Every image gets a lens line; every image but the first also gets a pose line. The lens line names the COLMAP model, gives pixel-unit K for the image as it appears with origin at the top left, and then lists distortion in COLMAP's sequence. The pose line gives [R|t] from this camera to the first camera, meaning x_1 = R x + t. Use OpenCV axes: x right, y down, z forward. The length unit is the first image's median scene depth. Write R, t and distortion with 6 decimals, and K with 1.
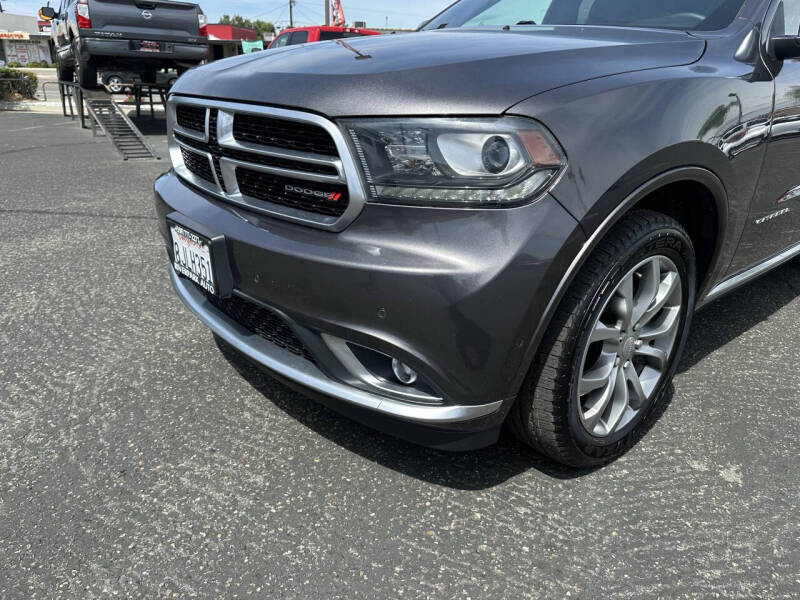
lens RADIAL K [[567.0, 0, 406.0], [0, 567.0, 295.9], [0, 0, 1]] dist [0.024393, -0.031940]
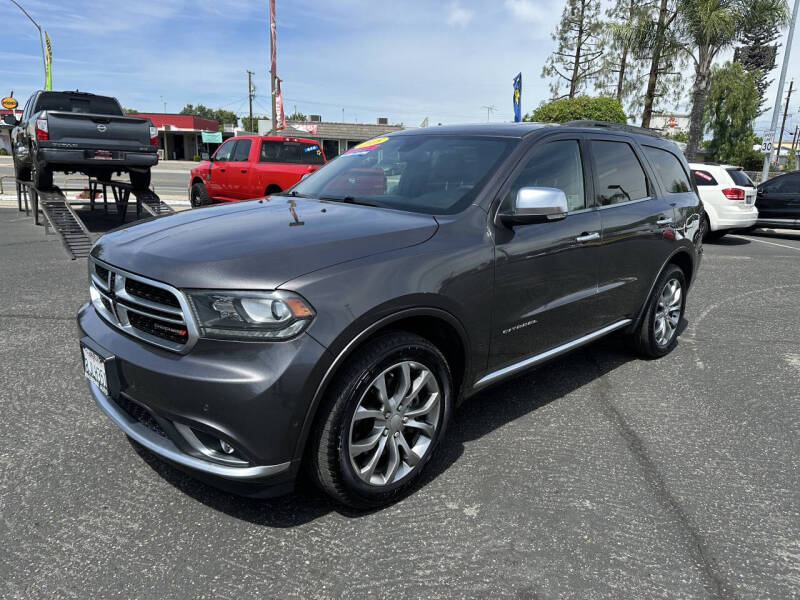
lens RADIAL K [[568.0, 0, 402.3], [0, 568.0, 291.4], [0, 0, 1]] dist [0.019958, -0.023613]
pose [[0.997970, -0.013778, 0.062175, 0.321560], [0.022331, 0.990035, -0.139041, -0.044251], [-0.059640, 0.140148, 0.988333, -0.521947]]
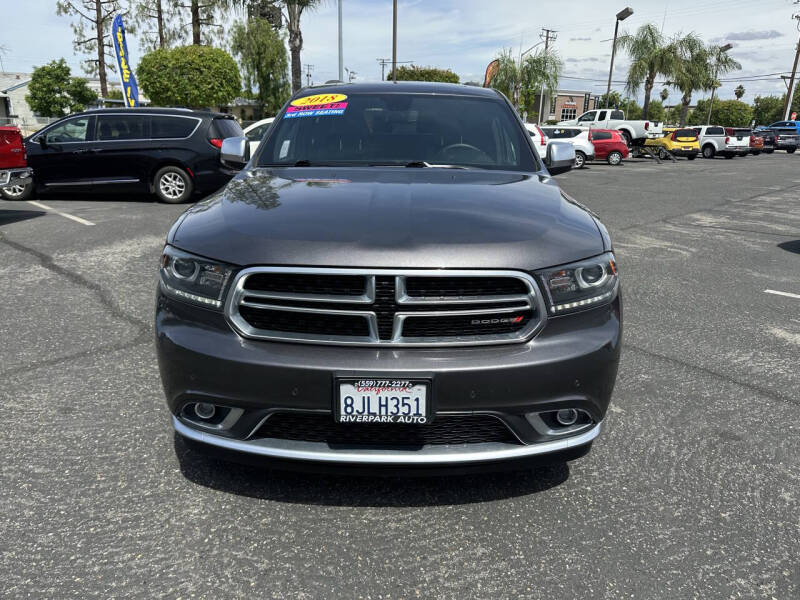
lens RADIAL K [[568.0, 0, 402.3], [0, 568.0, 291.4], [0, 0, 1]] dist [0.019958, -0.023613]
pose [[0.670654, -0.229995, 0.705213, -1.091460], [0.273206, 0.960471, 0.053427, -0.329357], [-0.689624, 0.156837, 0.706980, 0.131842]]
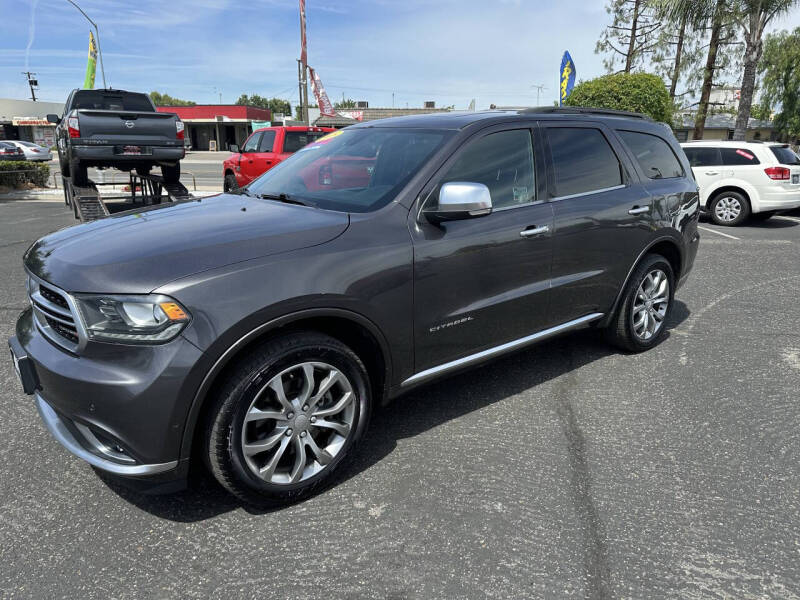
lens RADIAL K [[567.0, 0, 406.0], [0, 567.0, 295.9], [0, 0, 1]] dist [0.024393, -0.031940]
pose [[0.999368, -0.020054, -0.029341, 0.721773], [0.016809, 0.994123, -0.106948, -0.077346], [0.031313, 0.106387, 0.993832, -0.515100]]
